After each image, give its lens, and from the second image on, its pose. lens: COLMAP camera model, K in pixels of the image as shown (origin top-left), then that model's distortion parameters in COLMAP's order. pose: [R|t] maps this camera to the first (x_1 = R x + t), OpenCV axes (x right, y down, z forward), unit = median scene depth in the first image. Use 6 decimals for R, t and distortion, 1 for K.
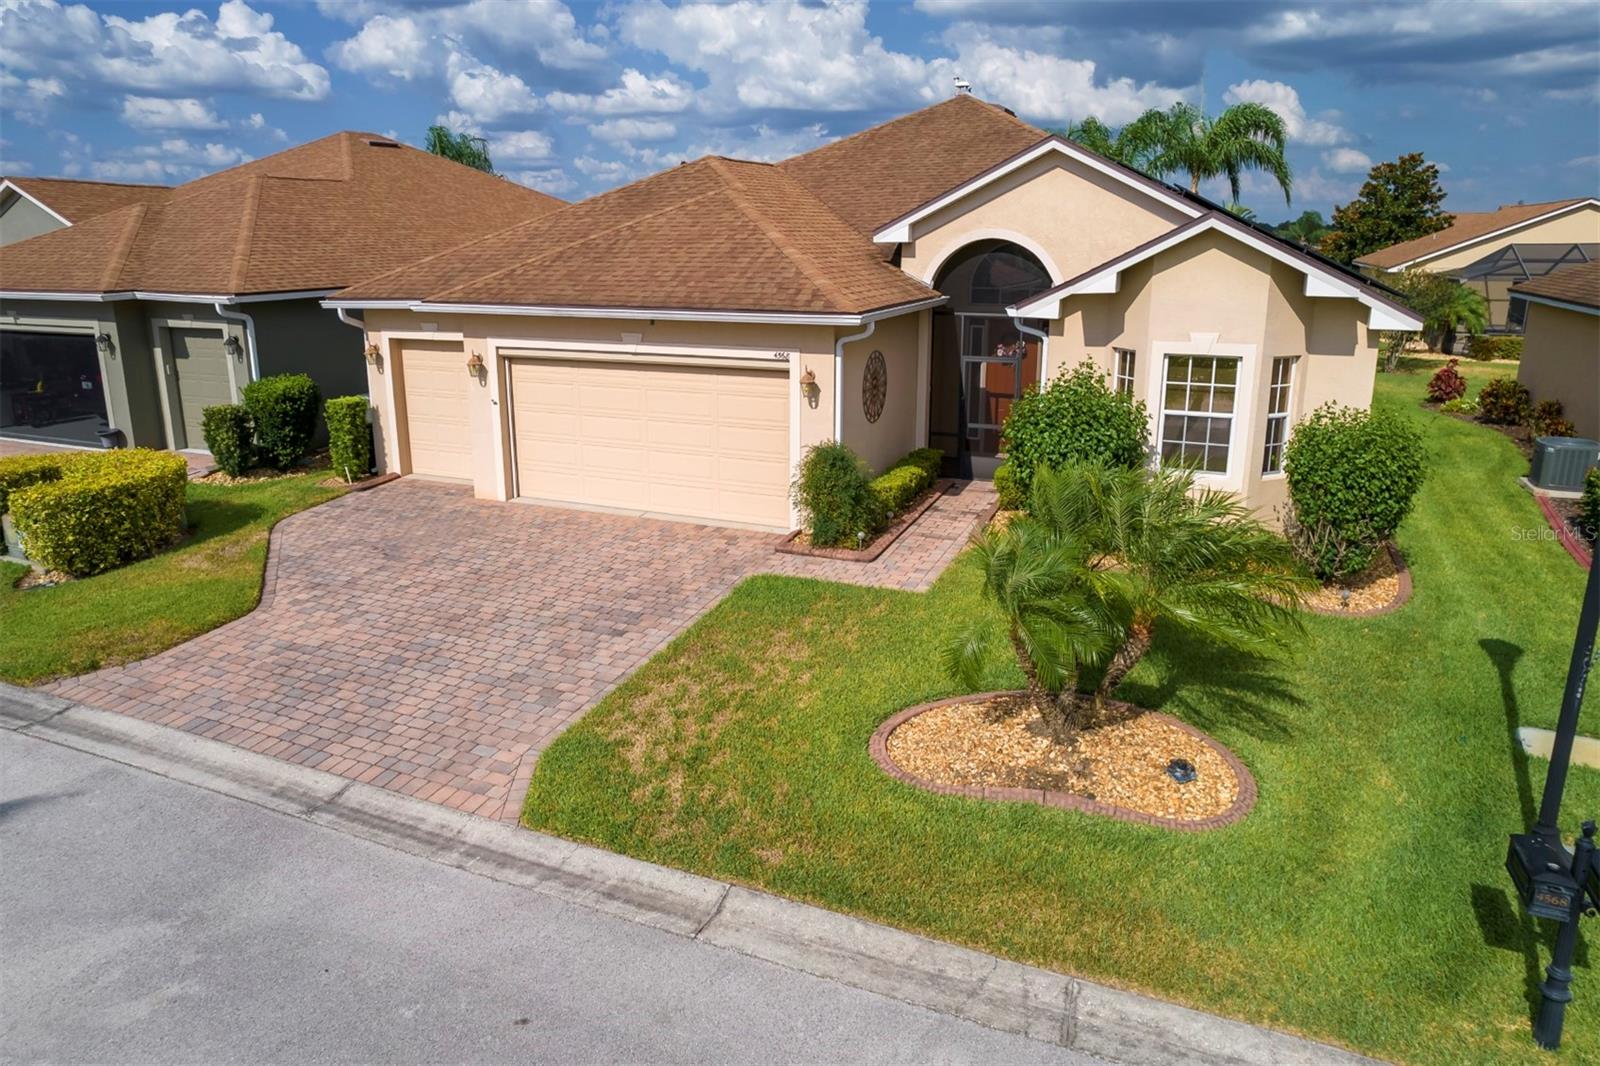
lens RADIAL K [[1021.5, 0, 789.1], [0, 1021.5, 532.0], [0, 0, 1]] dist [-0.070575, 0.061450]
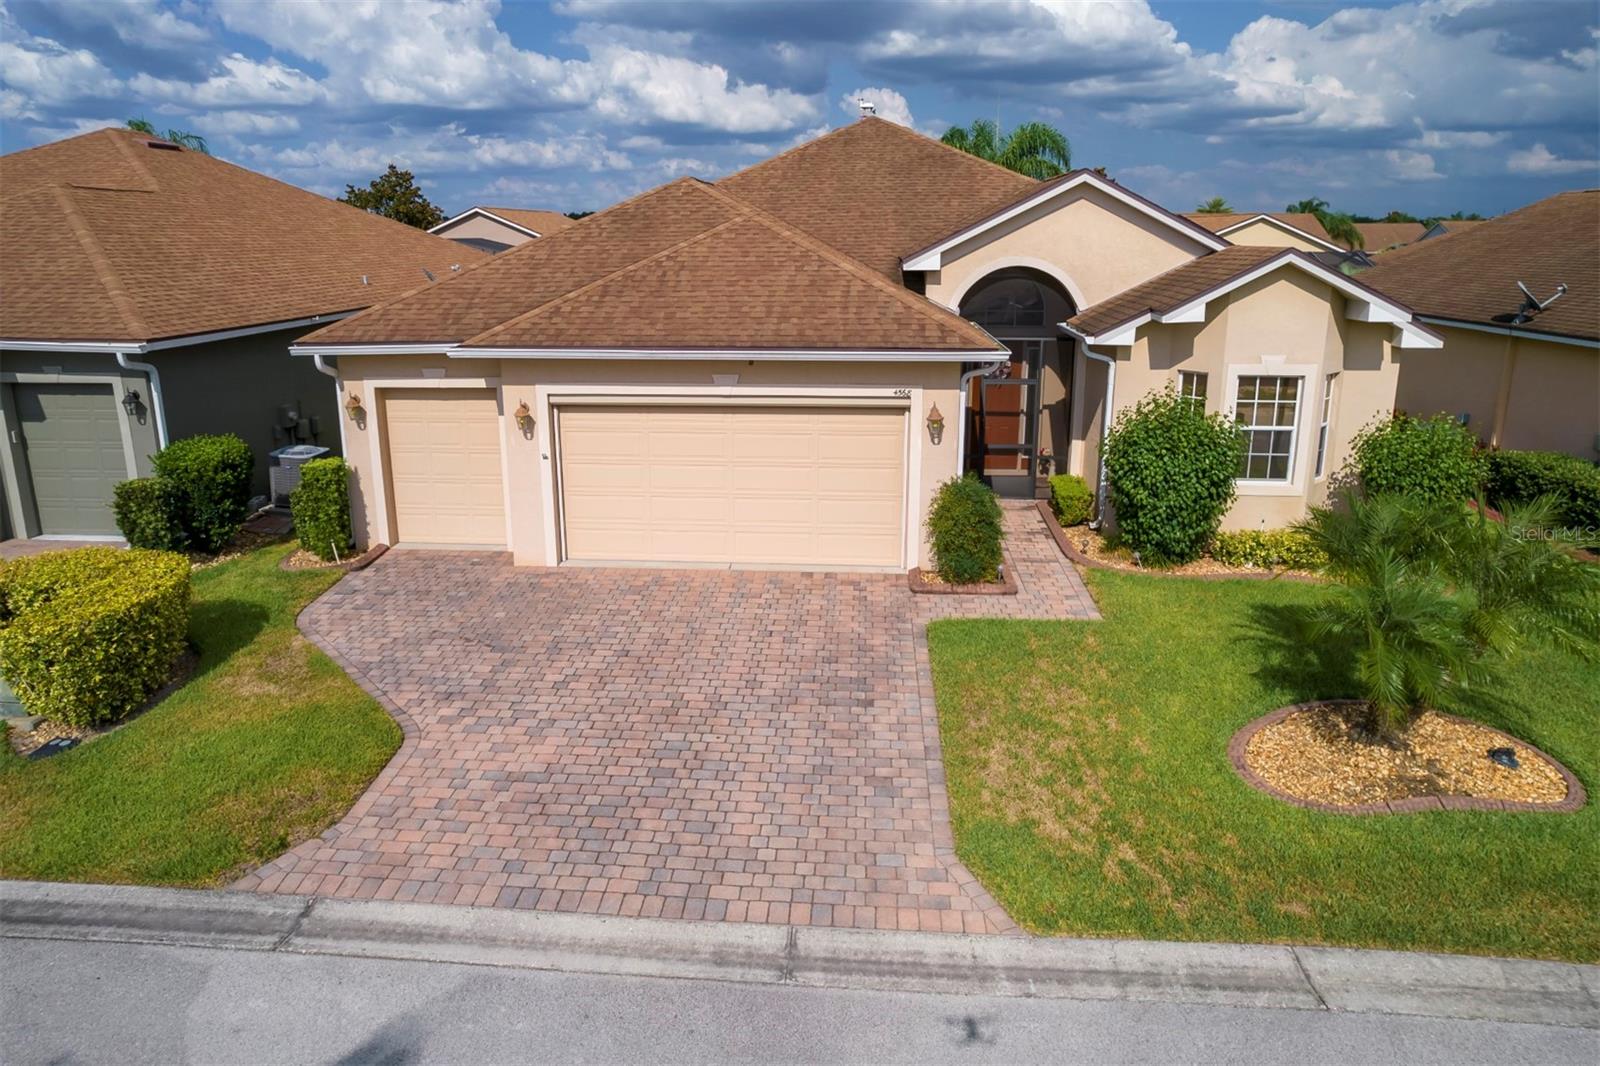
lens RADIAL K [[1021.5, 0, 789.1], [0, 1021.5, 532.0], [0, 0, 1]] dist [-0.070575, 0.061450]
pose [[0.946178, -0.090803, 0.310649, -0.438693], [0.091128, 0.995748, 0.013502, -0.065346], [-0.310554, 0.015534, 0.950429, 0.112683]]
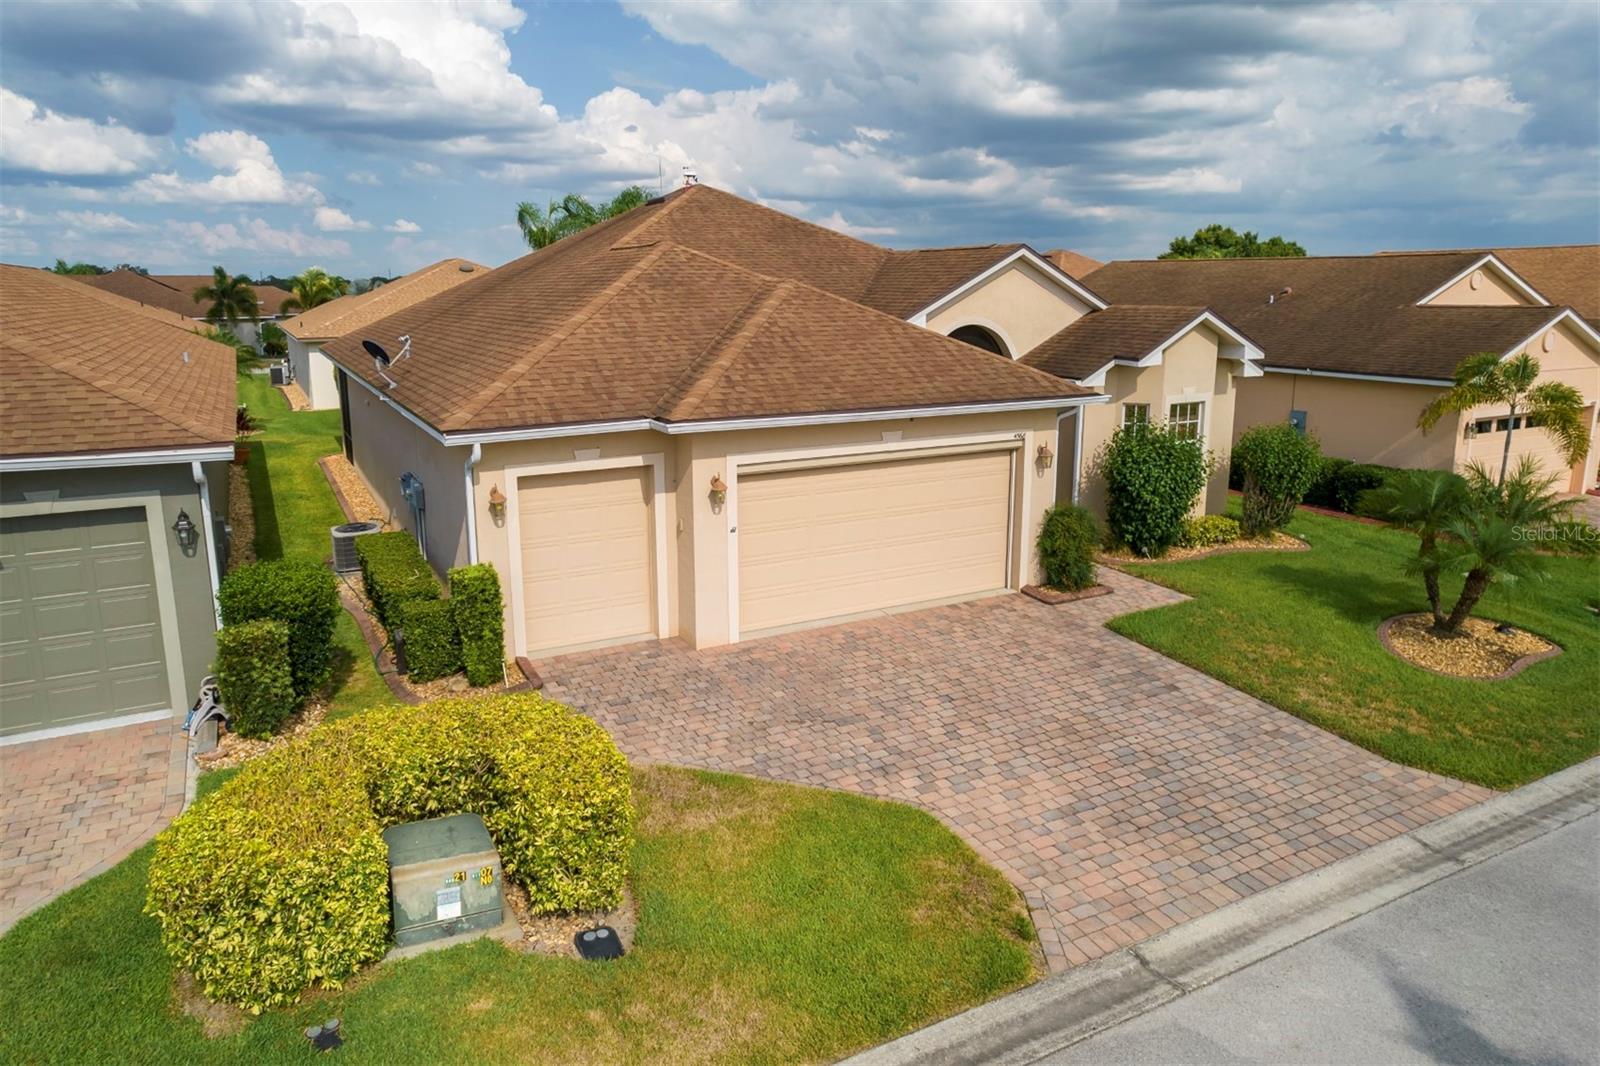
lens RADIAL K [[1021.5, 0, 789.1], [0, 1021.5, 532.0], [0, 0, 1]] dist [-0.070575, 0.061450]
pose [[0.631876, -0.181051, 0.753627, -1.073960], [0.219851, 0.974265, 0.049724, -0.187375], [-0.743235, 0.134266, 0.655419, 0.479081]]
